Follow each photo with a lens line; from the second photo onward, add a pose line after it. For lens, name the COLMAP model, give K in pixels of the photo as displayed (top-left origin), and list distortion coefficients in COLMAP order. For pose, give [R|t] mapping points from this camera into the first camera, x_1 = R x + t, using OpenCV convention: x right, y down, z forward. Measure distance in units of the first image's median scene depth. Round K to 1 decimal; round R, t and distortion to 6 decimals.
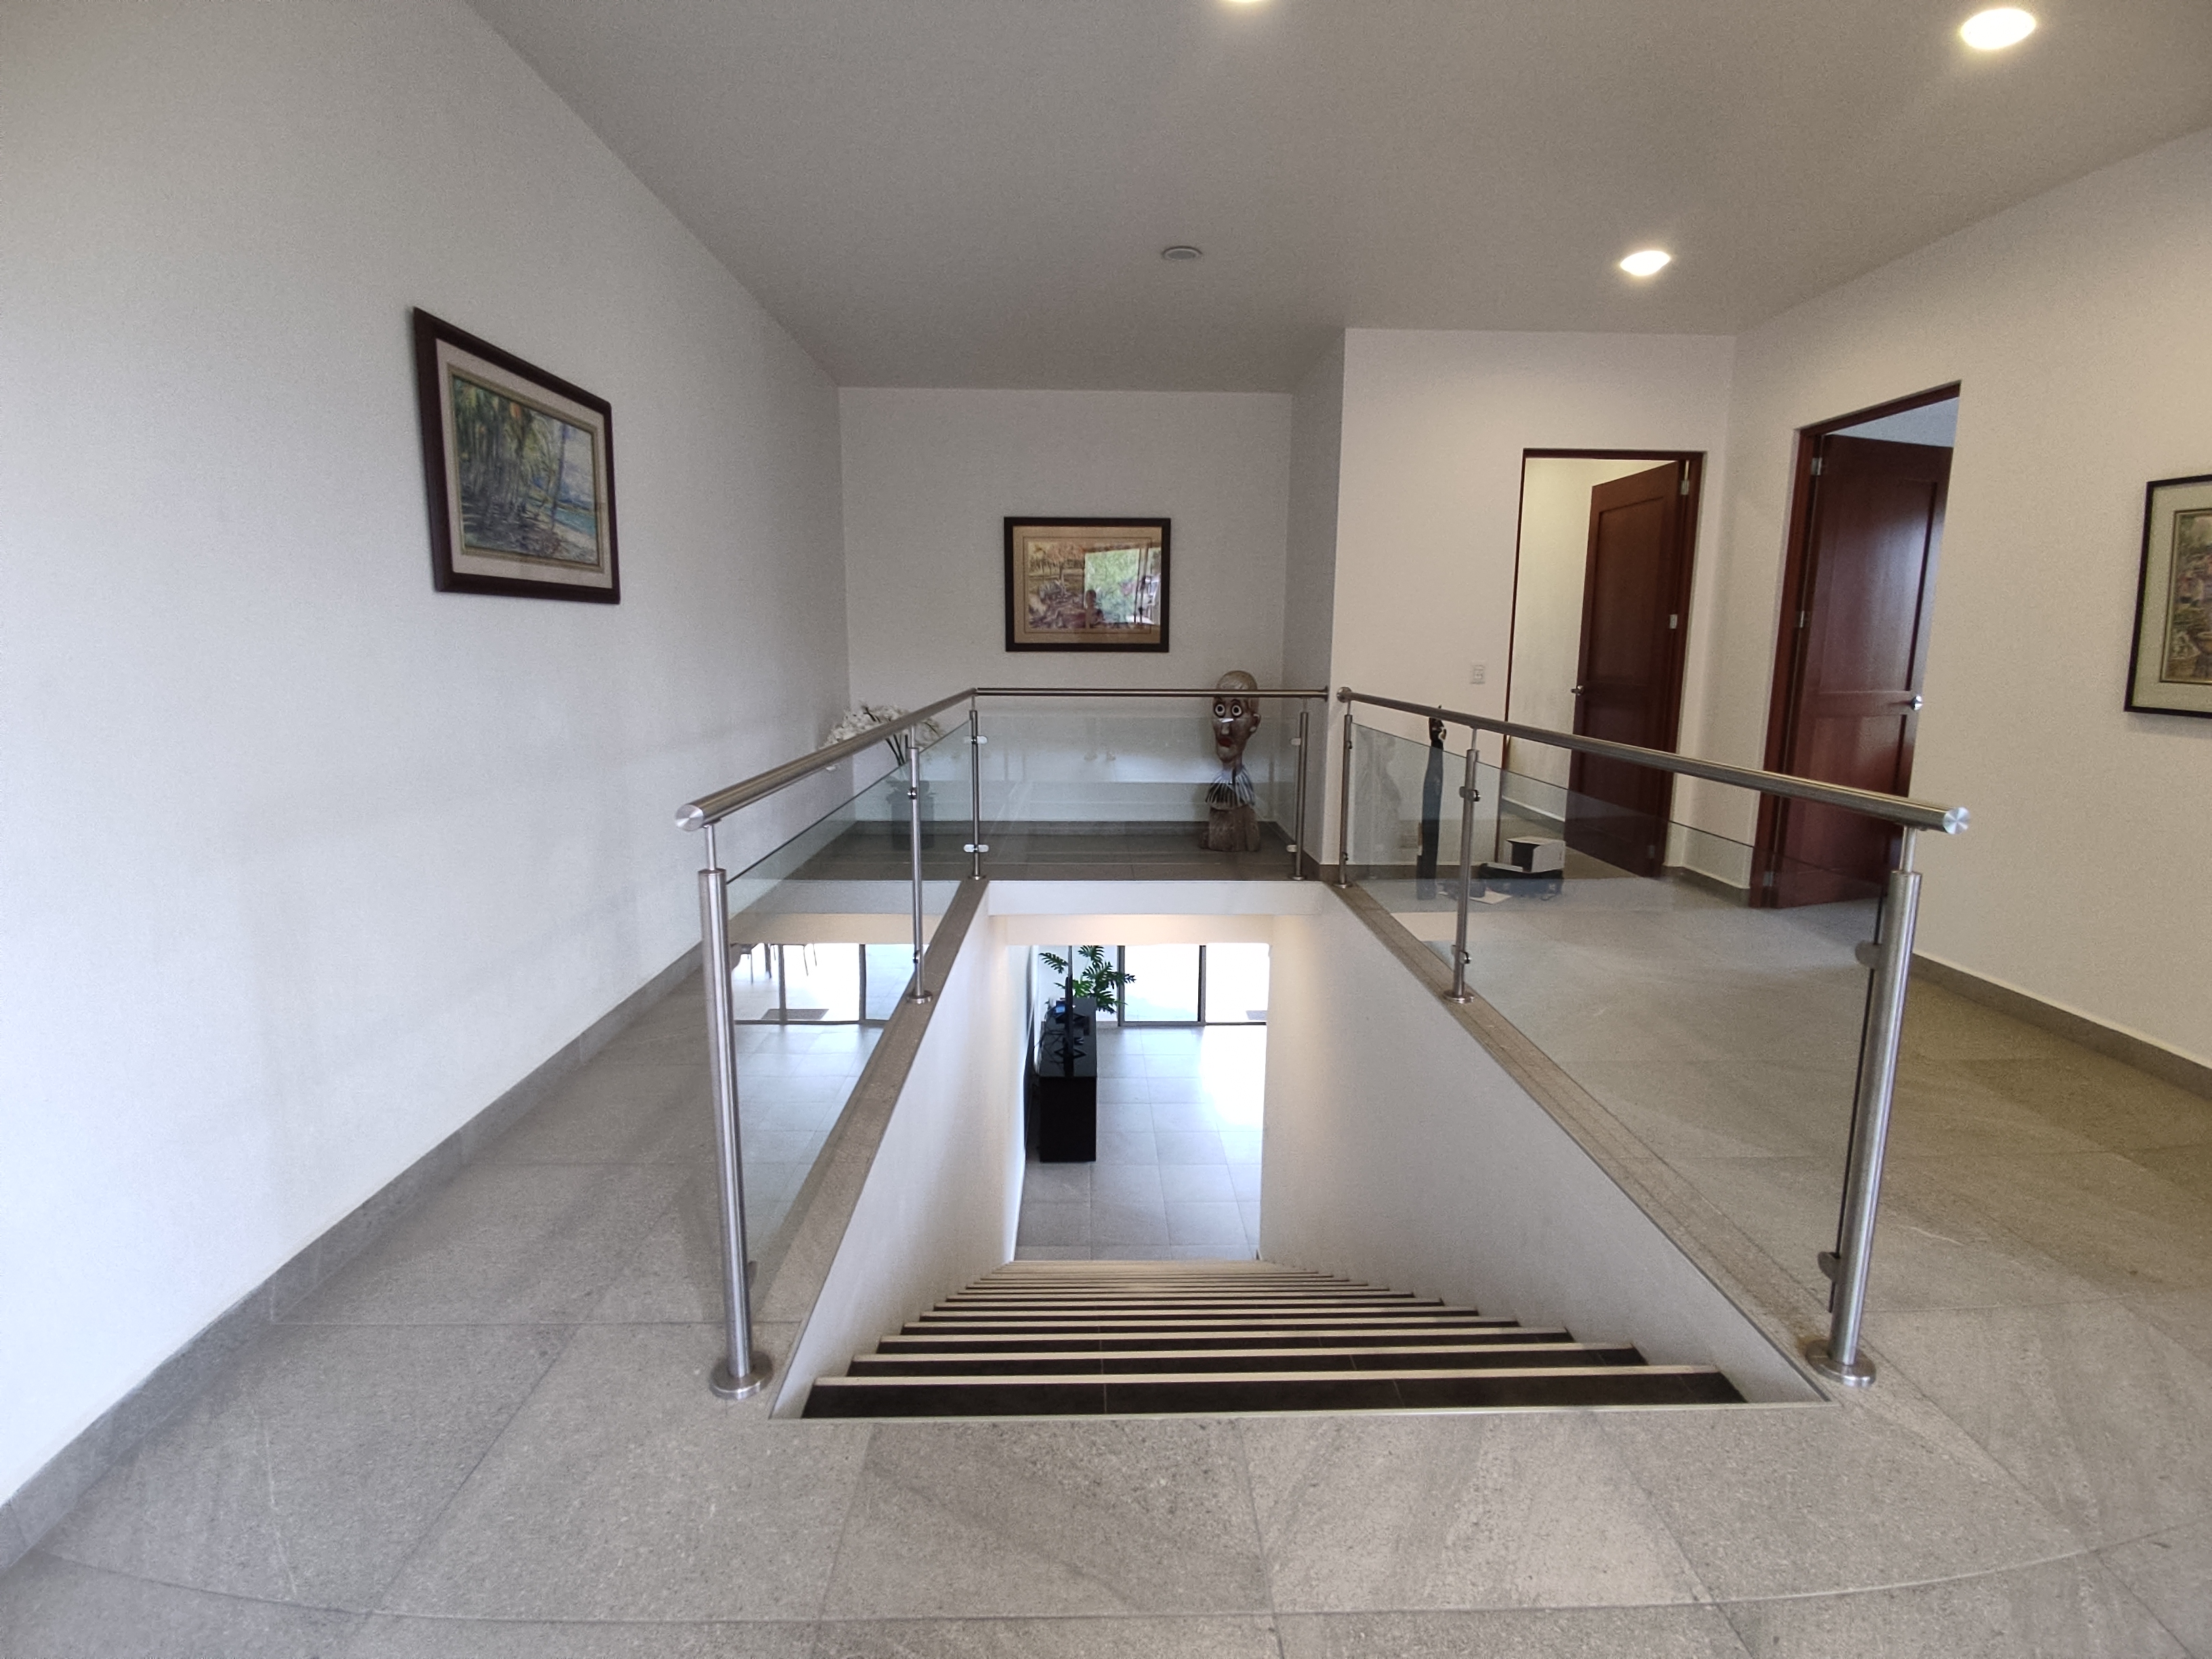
lens RADIAL K [[1017.3, 0, 1111.7], [0, 1017.3, 813.6], [0, 0, 1]] dist [0.002776, -0.017824]
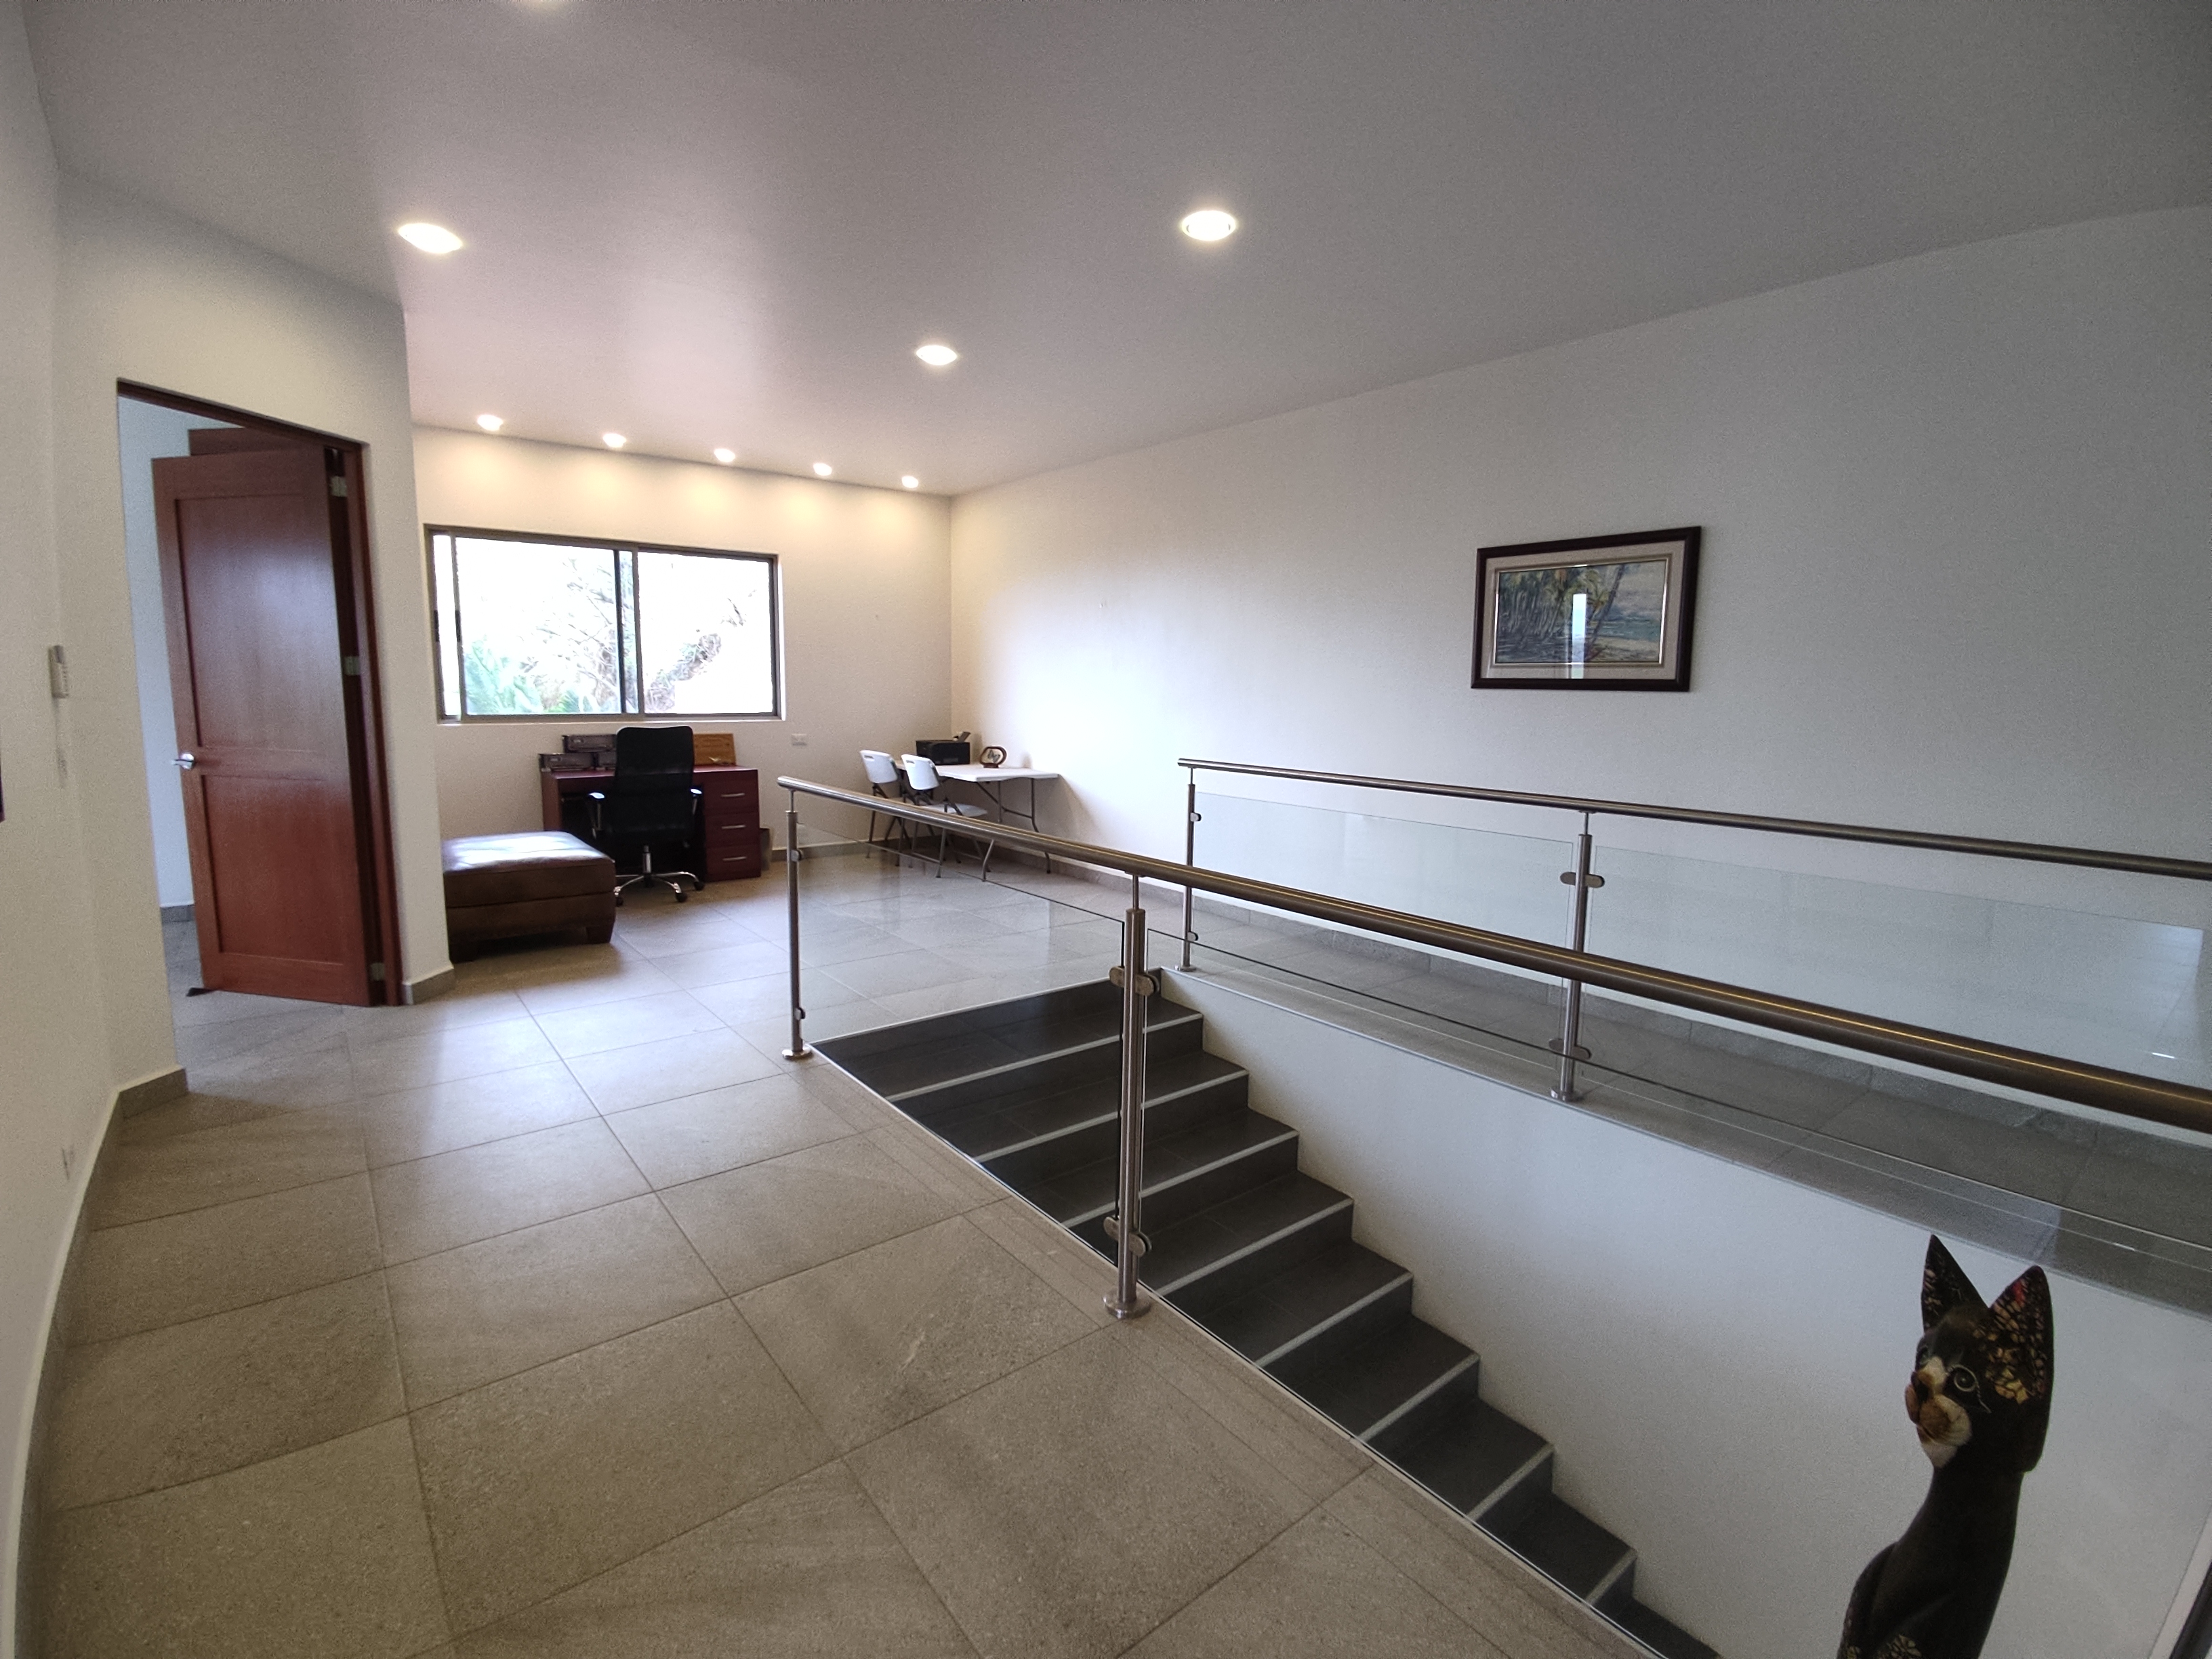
lens RADIAL K [[1017.3, 0, 1111.7], [0, 1017.3, 813.6], [0, 0, 1]] dist [0.002776, -0.017824]
pose [[-0.780002, 0.069042, -0.621957, 1.038513], [-0.116479, 0.960507, 0.252702, -0.372517], [0.614841, 0.269553, -0.741155, 1.940606]]
